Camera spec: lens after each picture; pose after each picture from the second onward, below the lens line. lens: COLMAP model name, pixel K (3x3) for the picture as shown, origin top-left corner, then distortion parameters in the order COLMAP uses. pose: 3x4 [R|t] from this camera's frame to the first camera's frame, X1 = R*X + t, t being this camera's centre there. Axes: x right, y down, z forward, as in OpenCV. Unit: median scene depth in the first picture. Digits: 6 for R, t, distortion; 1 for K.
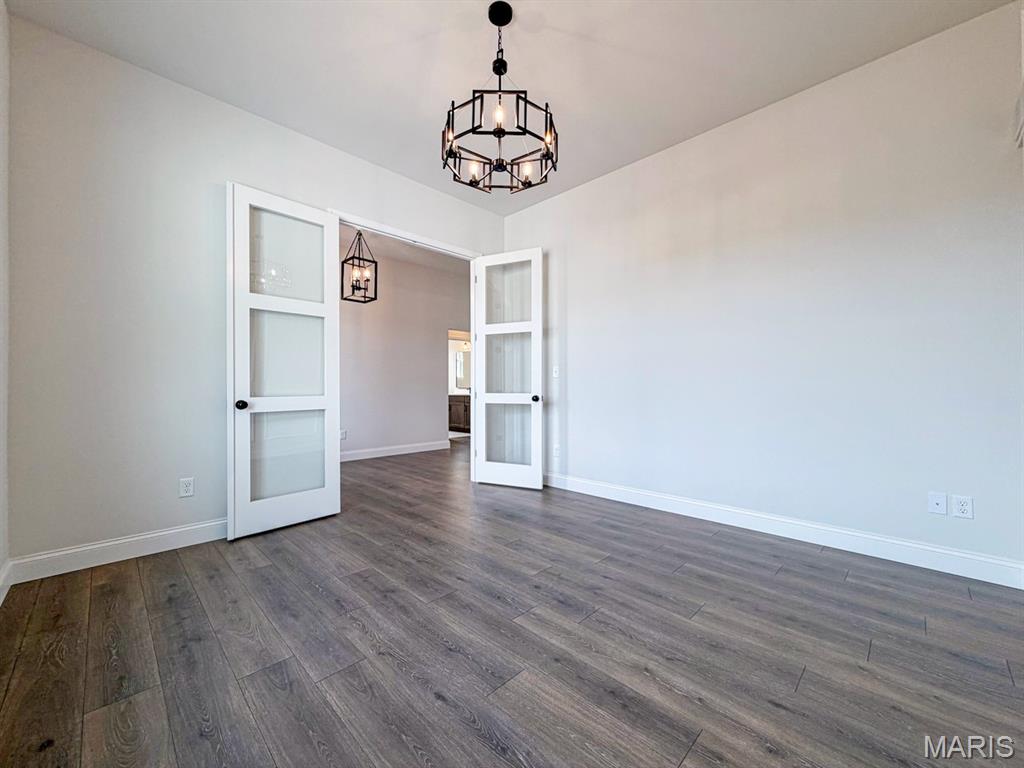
lens RADIAL K [[409.0, 0, 509.0], [0, 409.0, 385.3], [0, 0, 1]] dist [-0.000470, -0.000046]
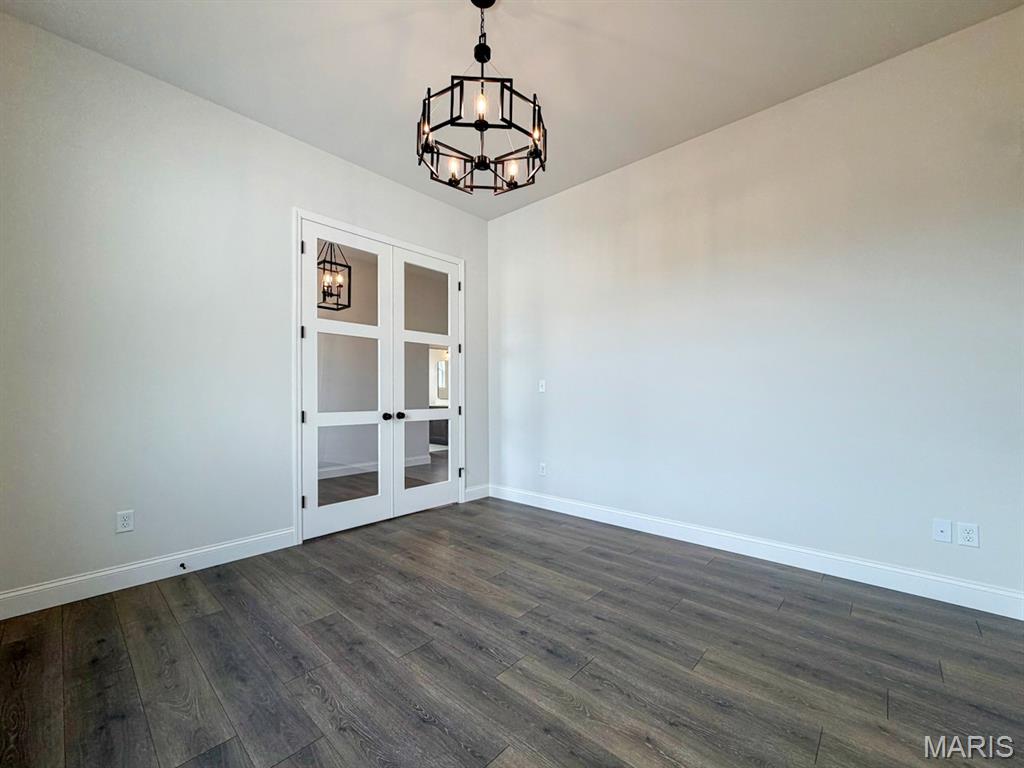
lens RADIAL K [[416.3, 0, 513.1], [0, 416.3, 393.8], [0, 0, 1]] dist [-0.000617, 0.000173]
pose [[0.998845, 0.000774, 0.048034, 0.001671], [-0.000872, 0.999998, 0.002024, -0.035463], [-0.048032, -0.002064, 0.998844, 0.088130]]
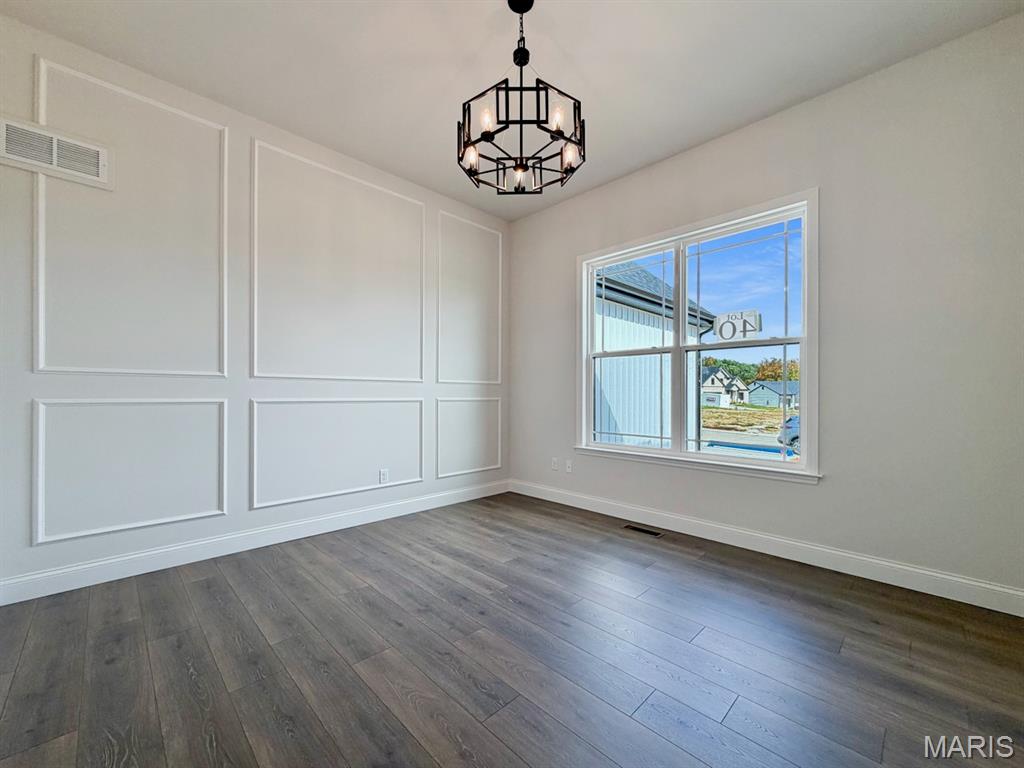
lens RADIAL K [[414.2, 0, 511.0], [0, 414.2, 390.3], [0, 0, 1]] dist [0.000445, 0.000071]
pose [[-0.999985, -0.001372, 0.005334, -0.004922], [-0.001442, 0.999914, -0.013058, -0.019933], [-0.005316, -0.013065, -0.999901, 2.016288]]
